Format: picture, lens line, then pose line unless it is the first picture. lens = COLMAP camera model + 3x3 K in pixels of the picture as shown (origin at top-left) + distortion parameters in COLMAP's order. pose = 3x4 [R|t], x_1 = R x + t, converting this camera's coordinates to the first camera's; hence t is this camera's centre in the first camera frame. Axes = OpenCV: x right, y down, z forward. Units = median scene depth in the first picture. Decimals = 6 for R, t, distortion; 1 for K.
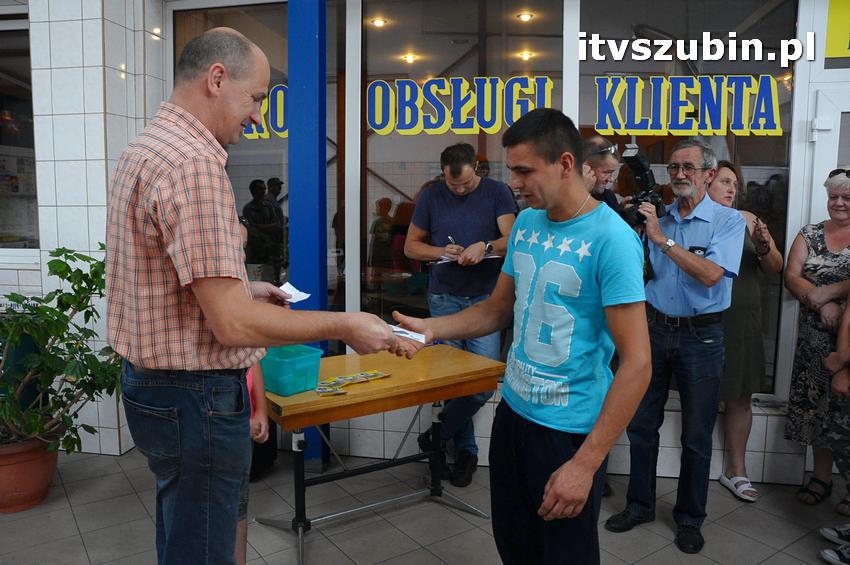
lens RADIAL K [[674.5, 0, 415.3], [0, 674.5, 266.4], [0, 0, 1]] dist [-0.147510, 0.146305]
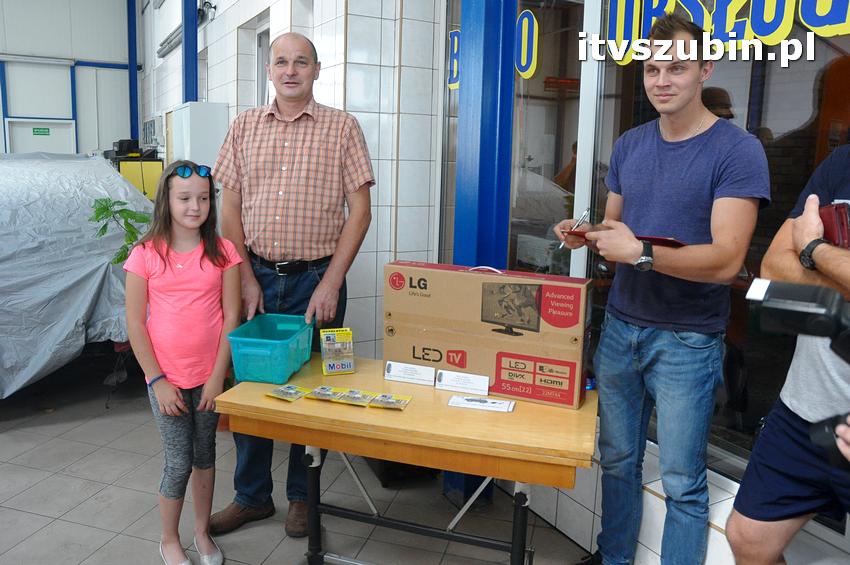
lens RADIAL K [[667.4, 0, 416.2], [0, 667.4, 275.2], [0, 0, 1]] dist [-0.155747, 0.141200]
pose [[0.637165, 0.146504, -0.756675, 0.373556], [-0.106552, 0.989084, 0.101779, -0.034464], [0.763326, 0.015775, 0.645820, 0.461786]]
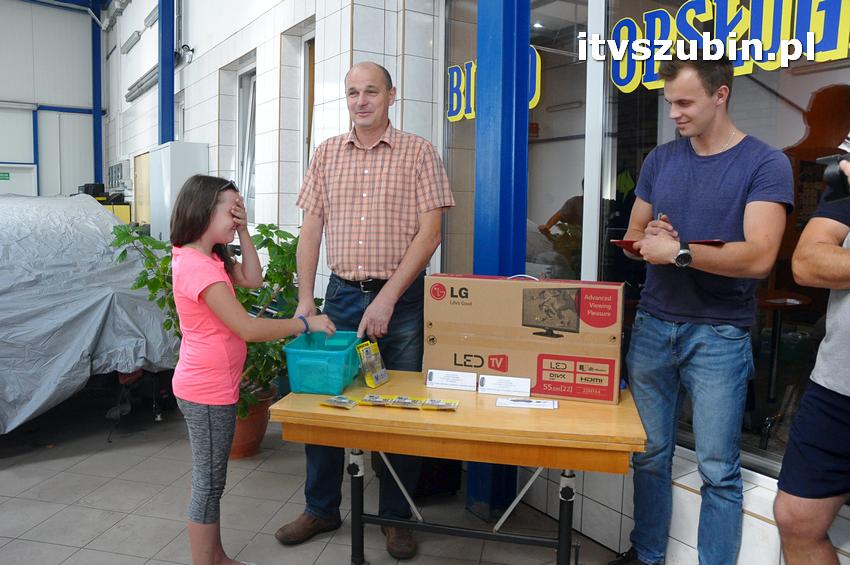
lens RADIAL K [[672.1, 0, 413.6], [0, 672.1, 270.6], [0, 0, 1]] dist [-0.167122, 0.169137]
pose [[0.688820, 0.074736, -0.721070, 0.348050], [-0.088991, 0.995866, 0.018207, 0.005161], [0.719449, 0.051627, 0.692623, 0.379255]]
